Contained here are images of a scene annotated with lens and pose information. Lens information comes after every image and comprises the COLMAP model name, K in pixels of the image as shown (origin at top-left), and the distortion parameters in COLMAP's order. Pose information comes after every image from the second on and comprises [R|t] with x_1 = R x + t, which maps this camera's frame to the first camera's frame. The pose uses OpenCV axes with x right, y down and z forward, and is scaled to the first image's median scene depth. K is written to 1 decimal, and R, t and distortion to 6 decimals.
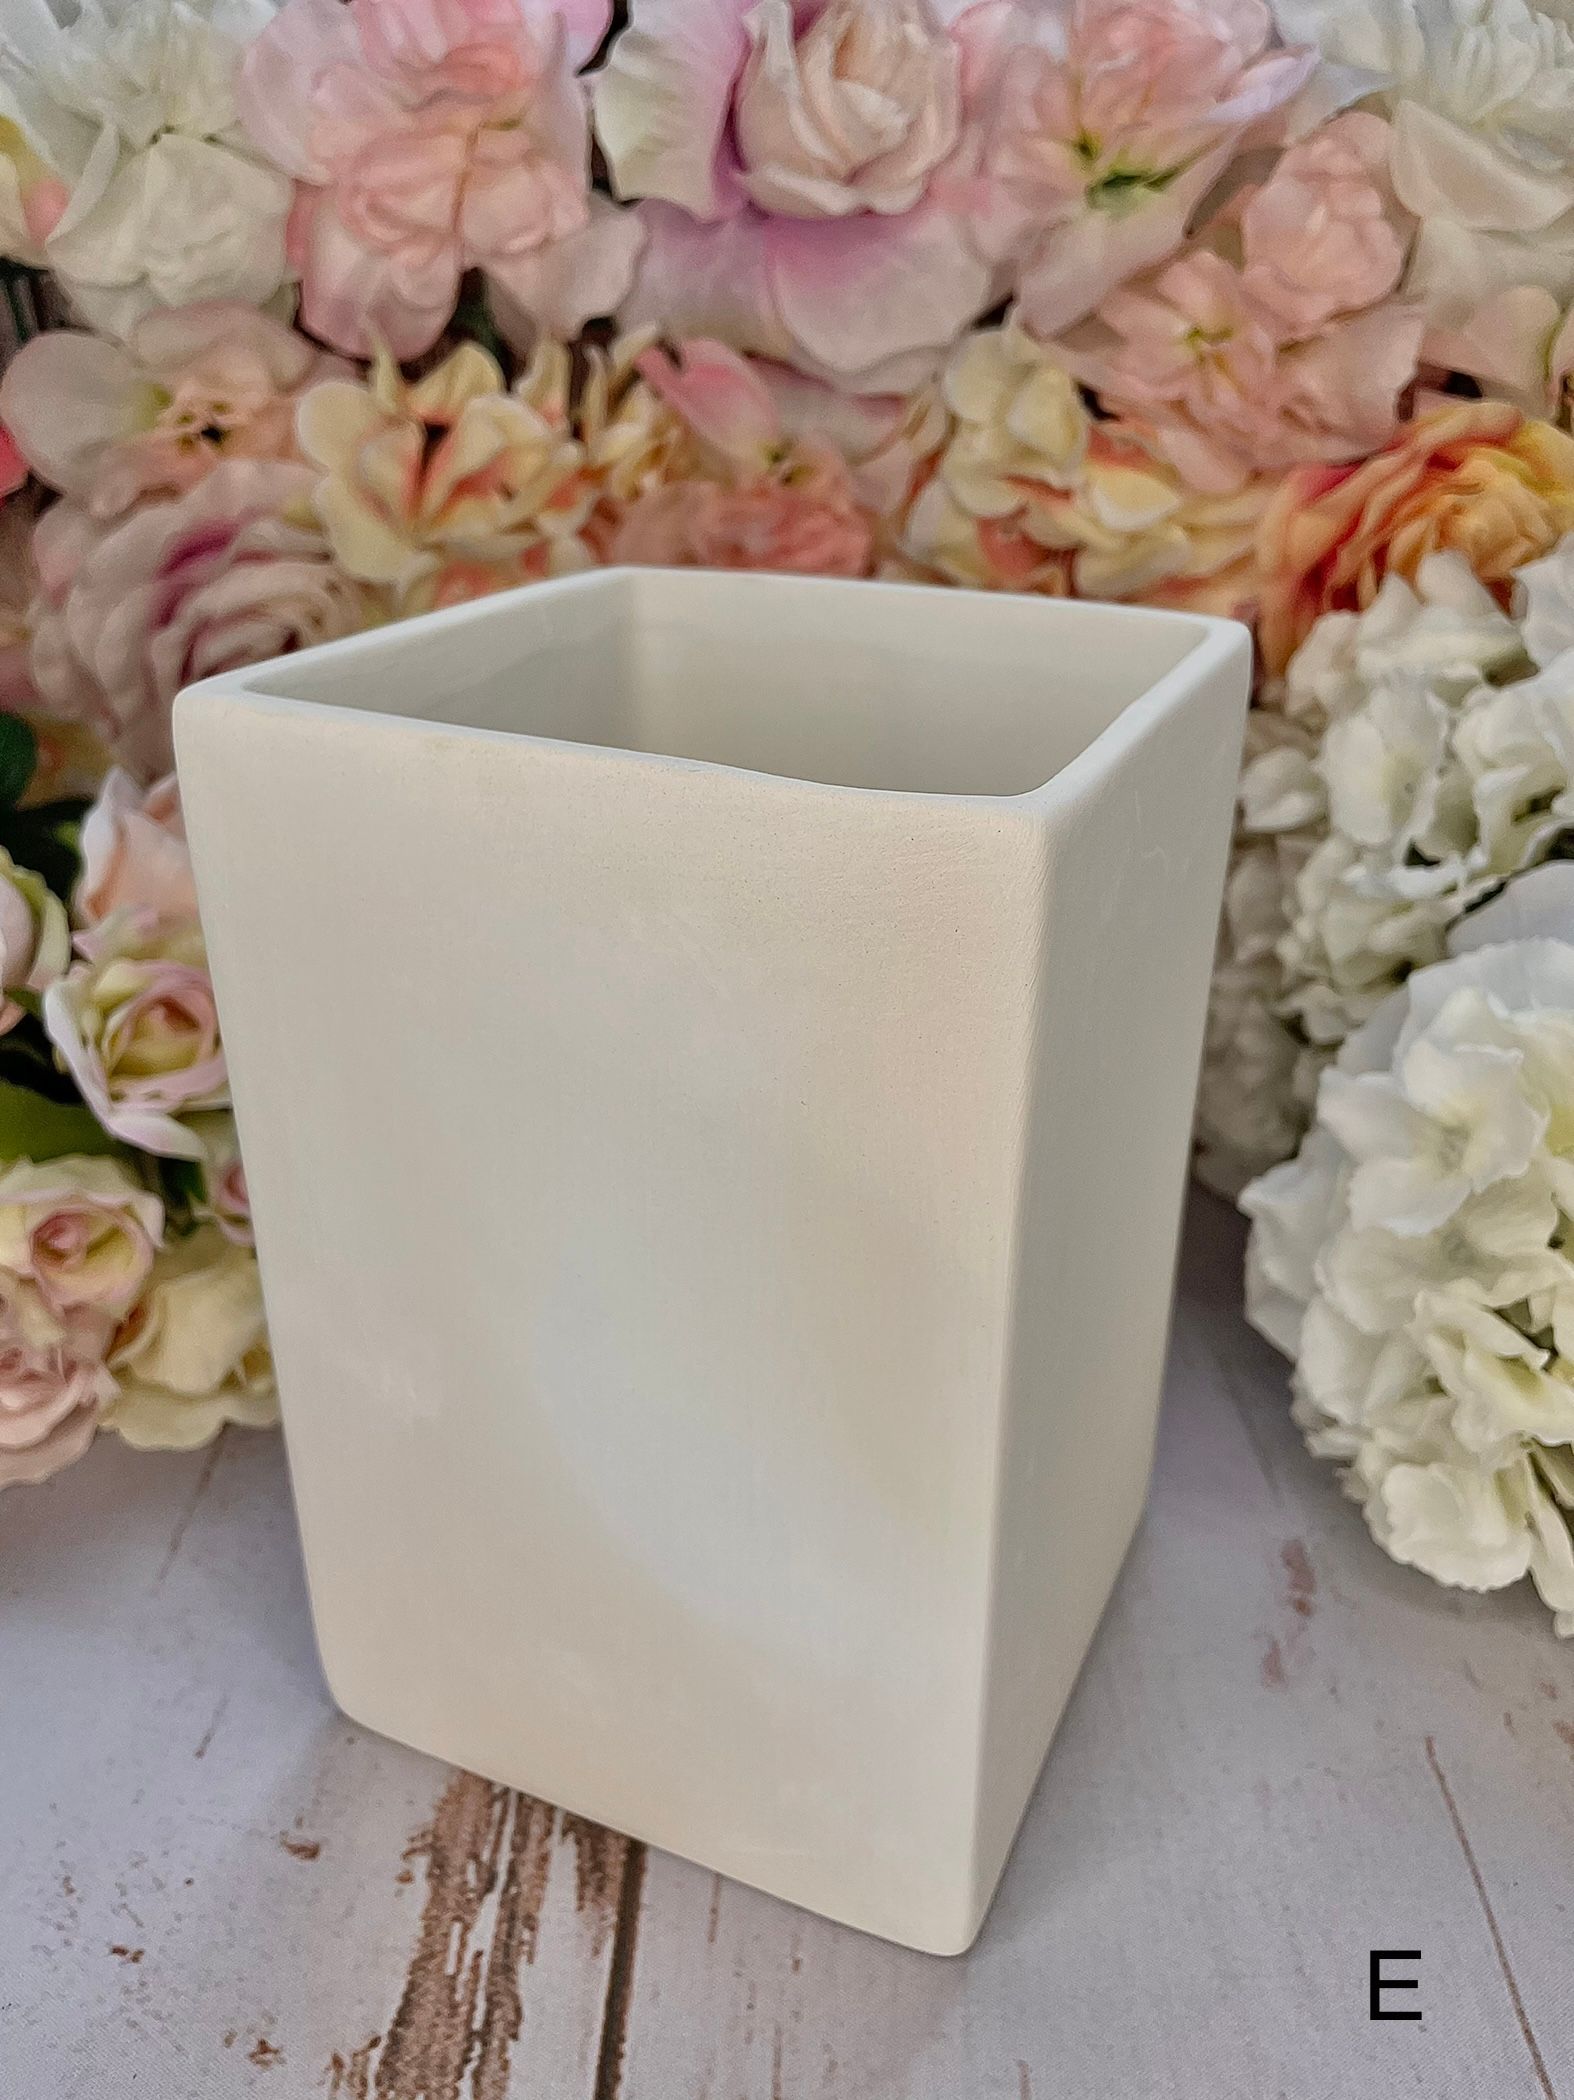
lens RADIAL K [[1670.6, 0, 810.7], [0, 1670.6, 1048.9], [0, 0, 1]] dist [0.049436, -0.094320]
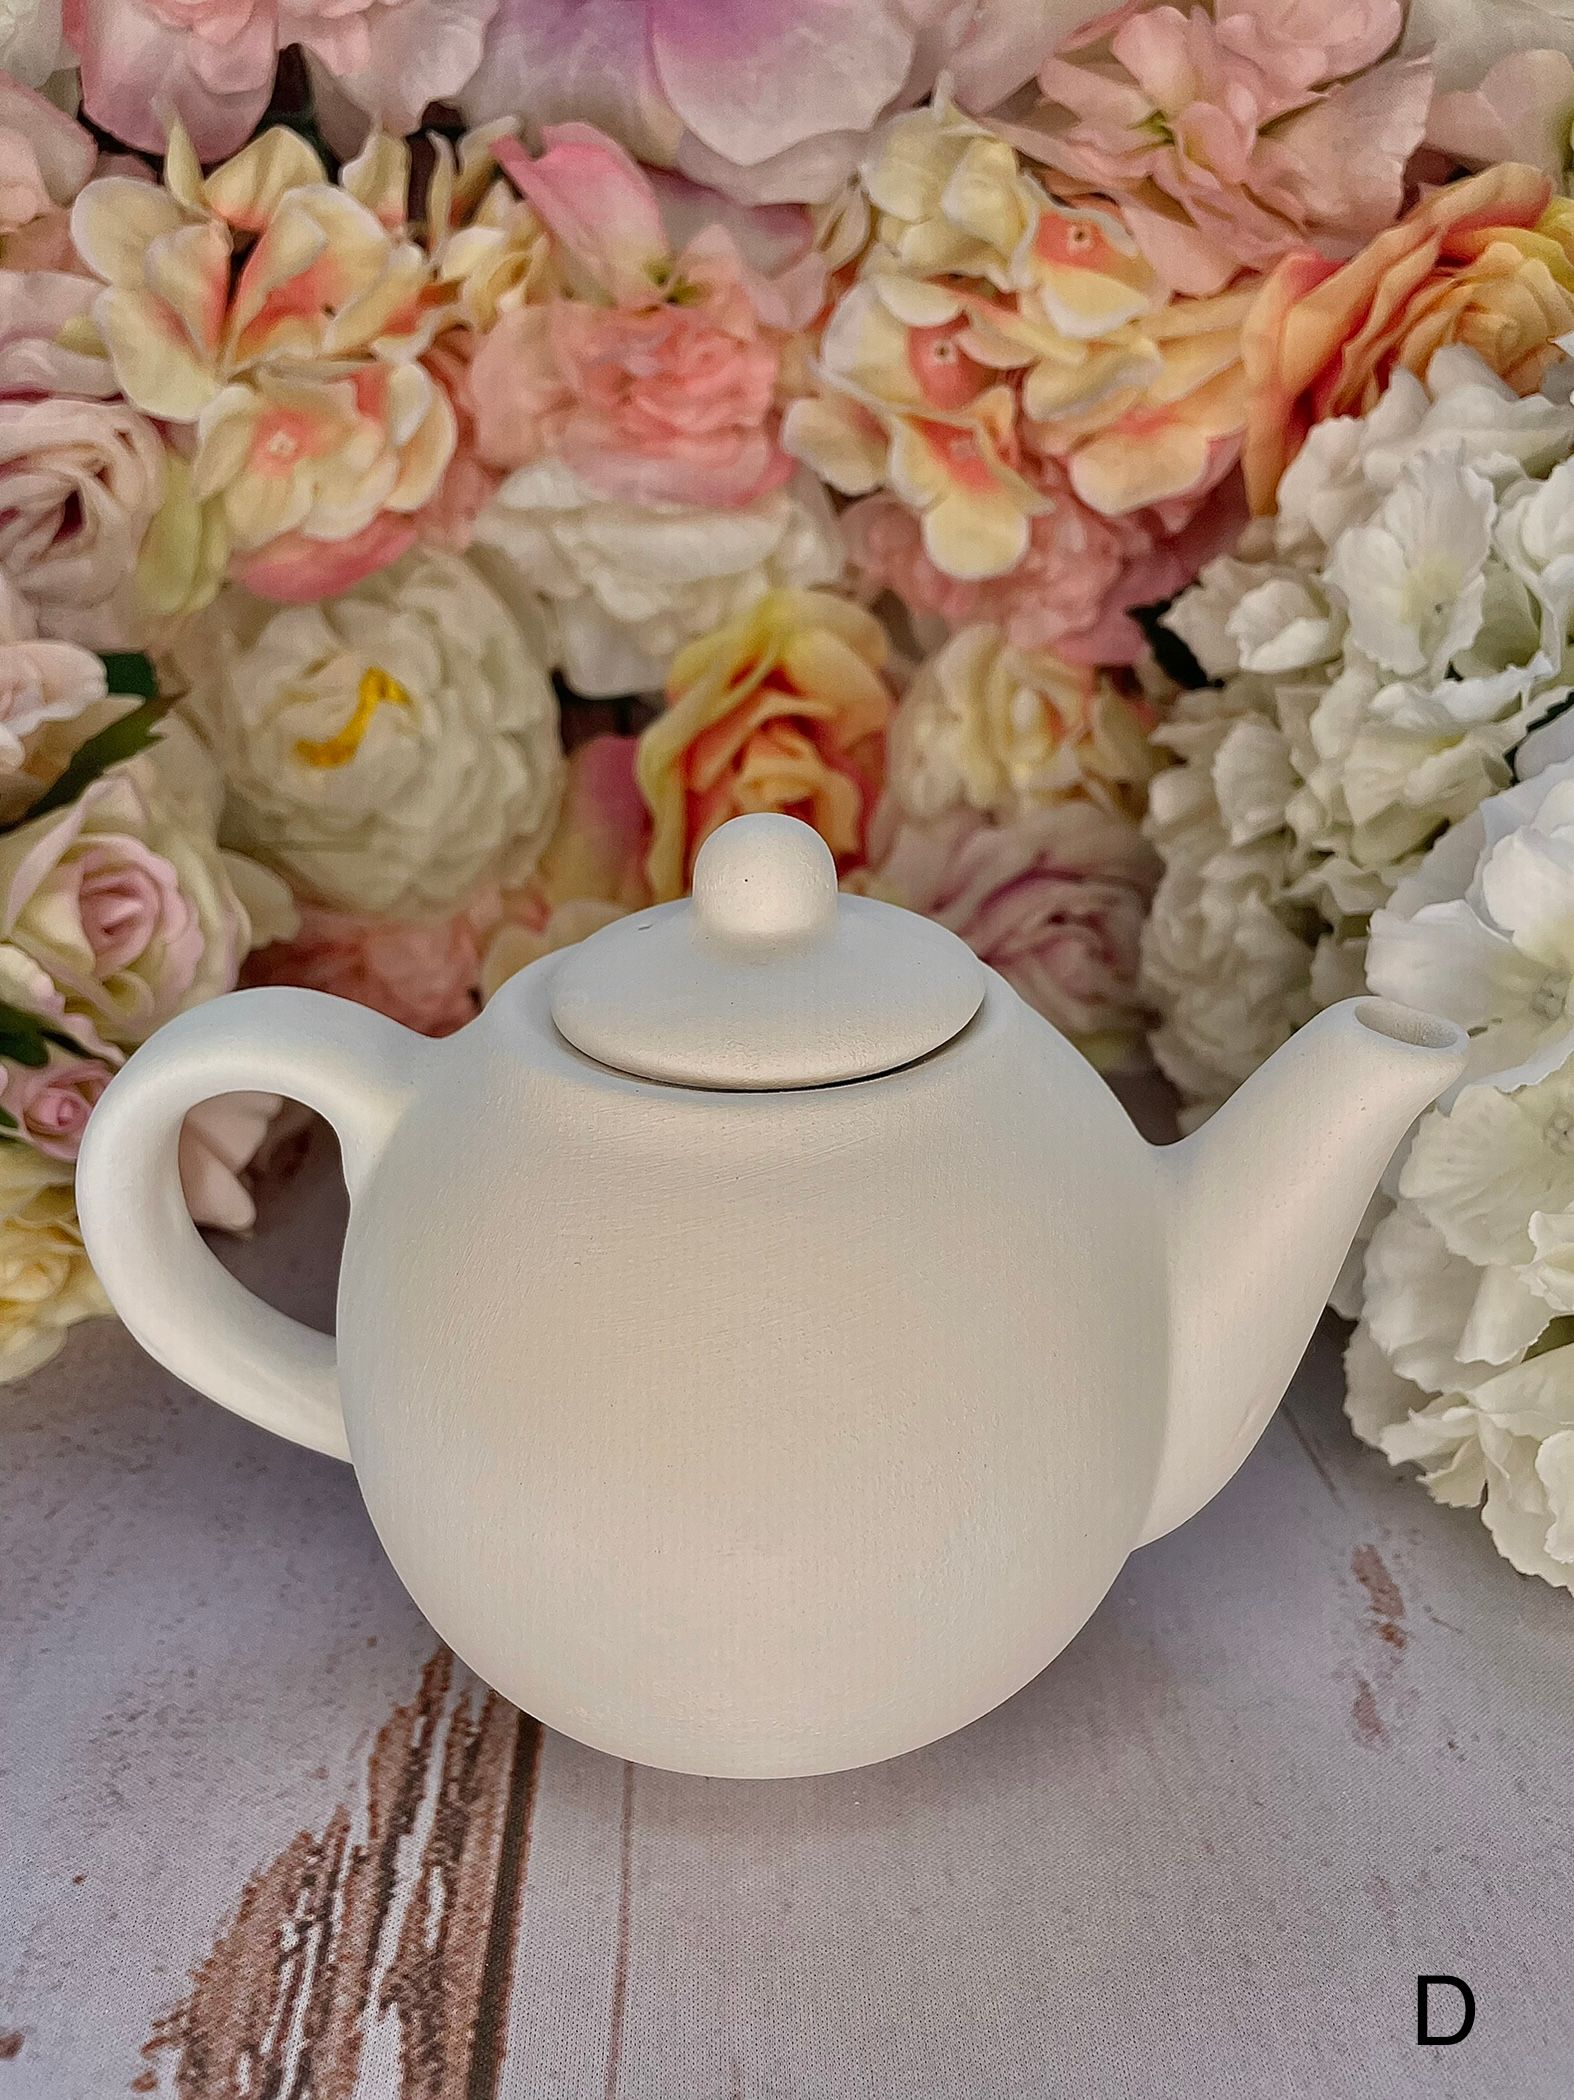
lens RADIAL K [[1670.6, 0, 814.3], [0, 1670.6, 1041.8], [0, 0, 1]] dist [0.049436, -0.094320]
pose [[0.998011, -0.022250, 0.058981, -0.003267], [0.025642, 0.998022, -0.057397, 0.086444], [-0.057588, 0.058796, 0.996608, 0.208636]]
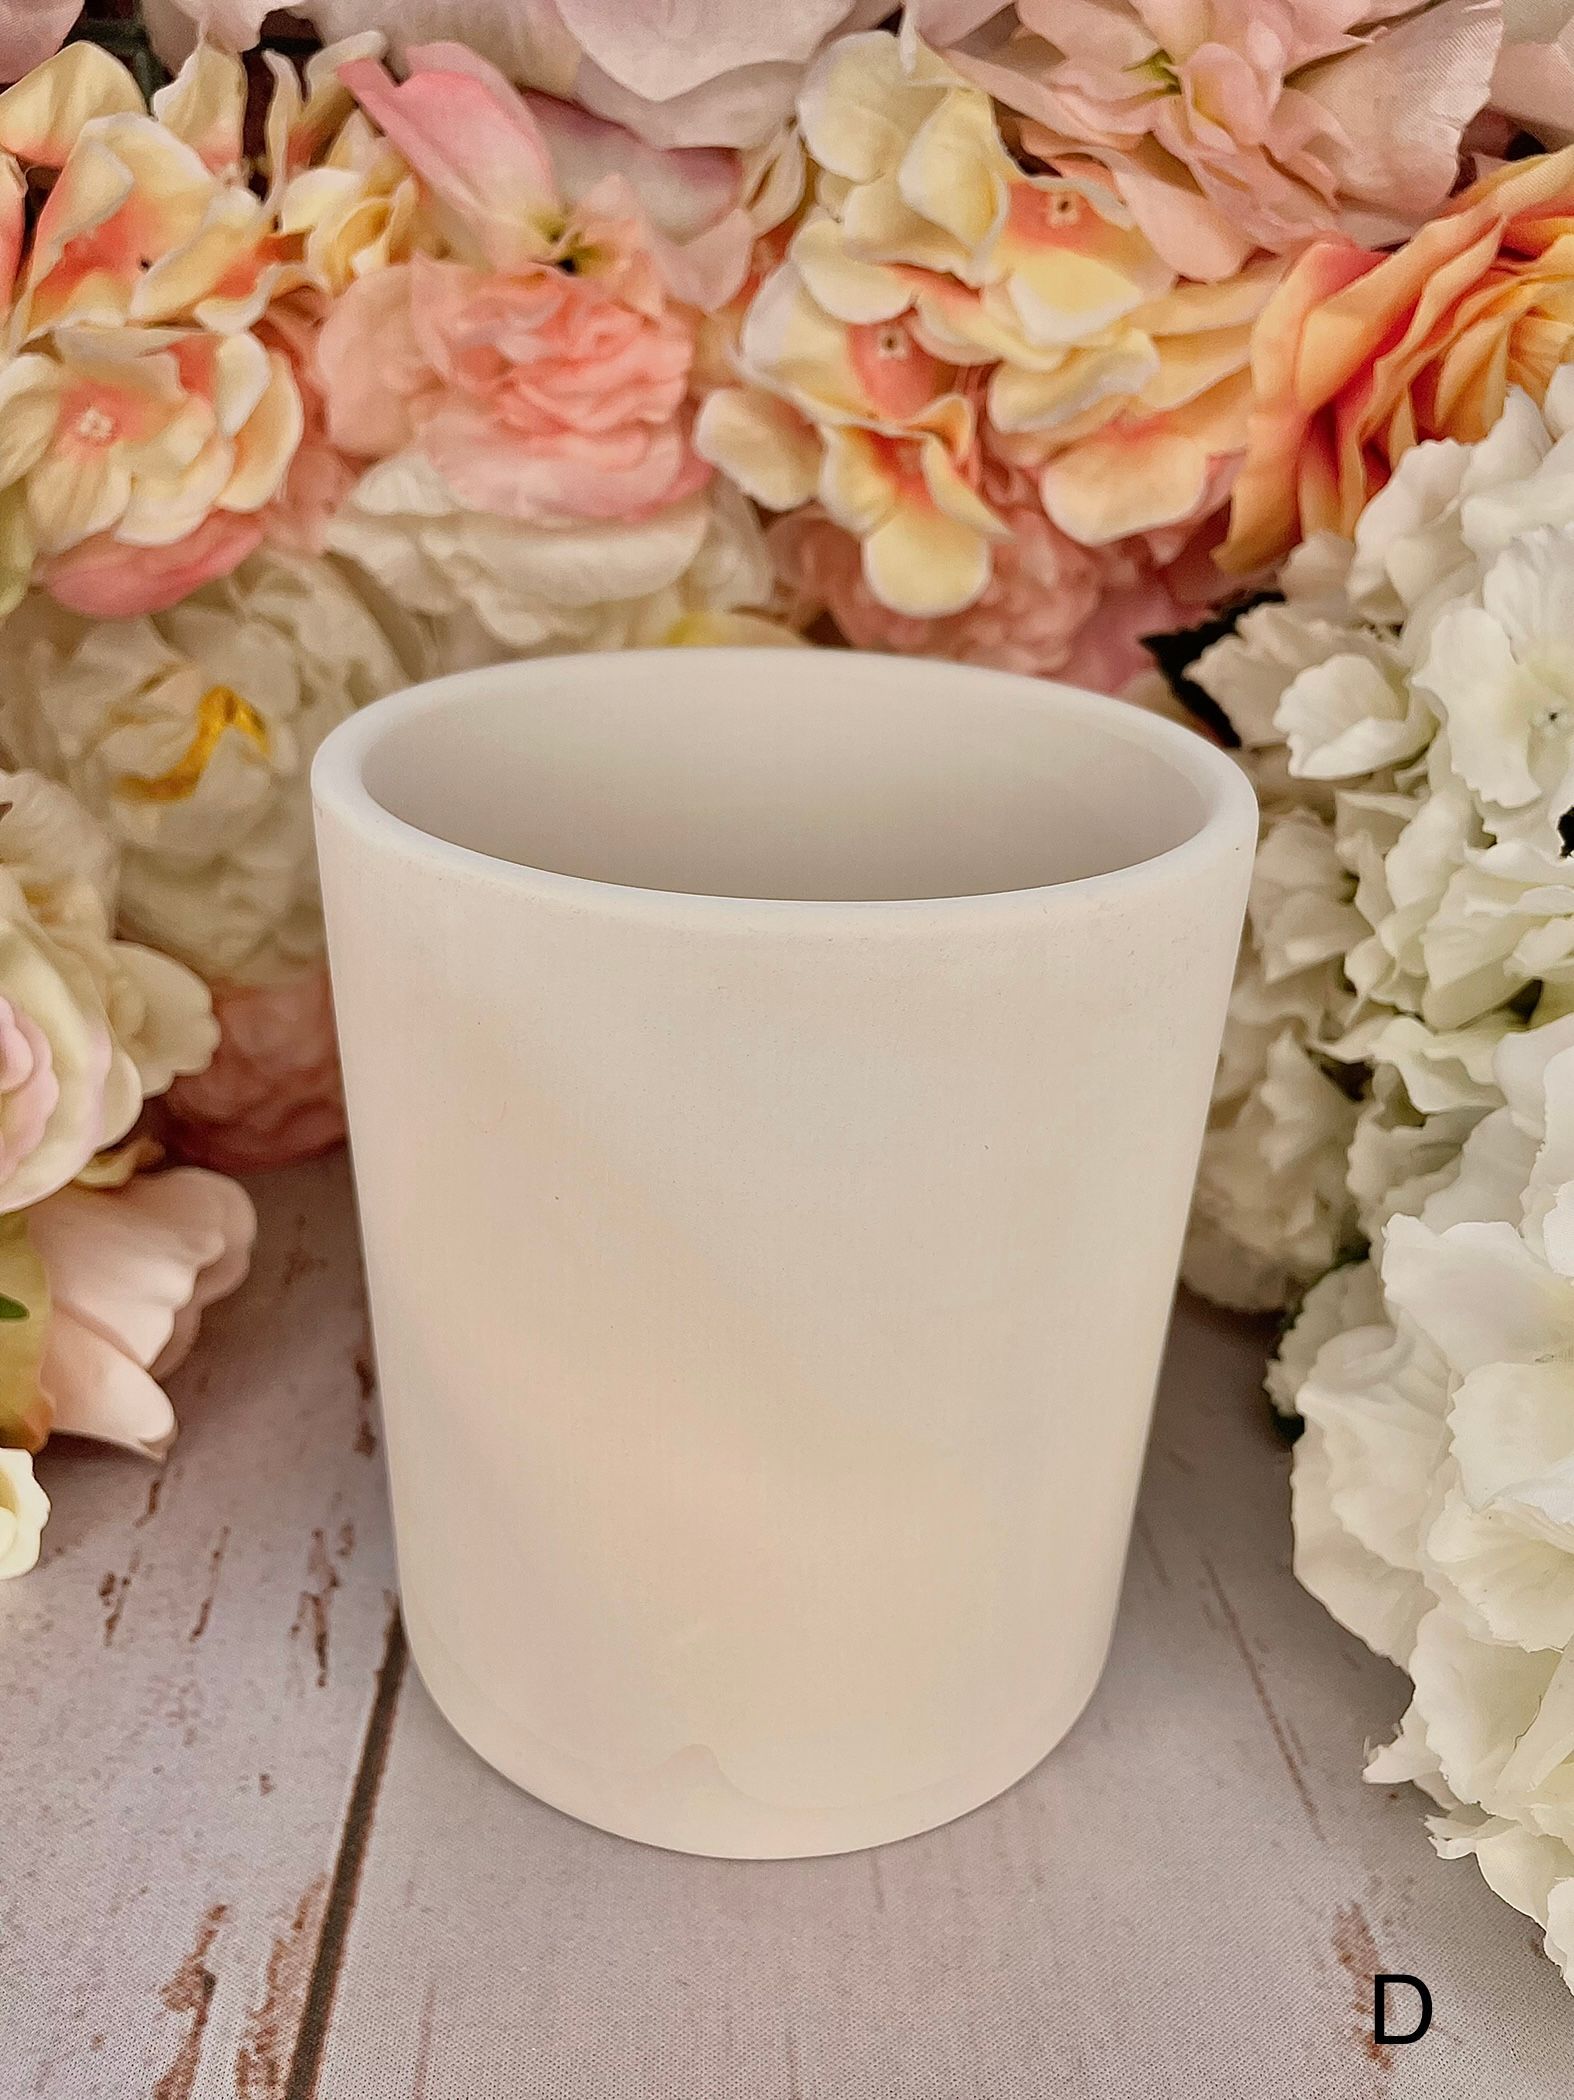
lens RADIAL K [[1670.6, 0, 819.3], [0, 1670.6, 1025.4], [0, 0, 1]] dist [0.049436, -0.094320]
pose [[0.997379, -0.000660, 0.072349, 0.041406], [0.001115, 0.999980, -0.006240, -0.026583], [-0.072344, 0.006305, 0.997360, 0.346296]]
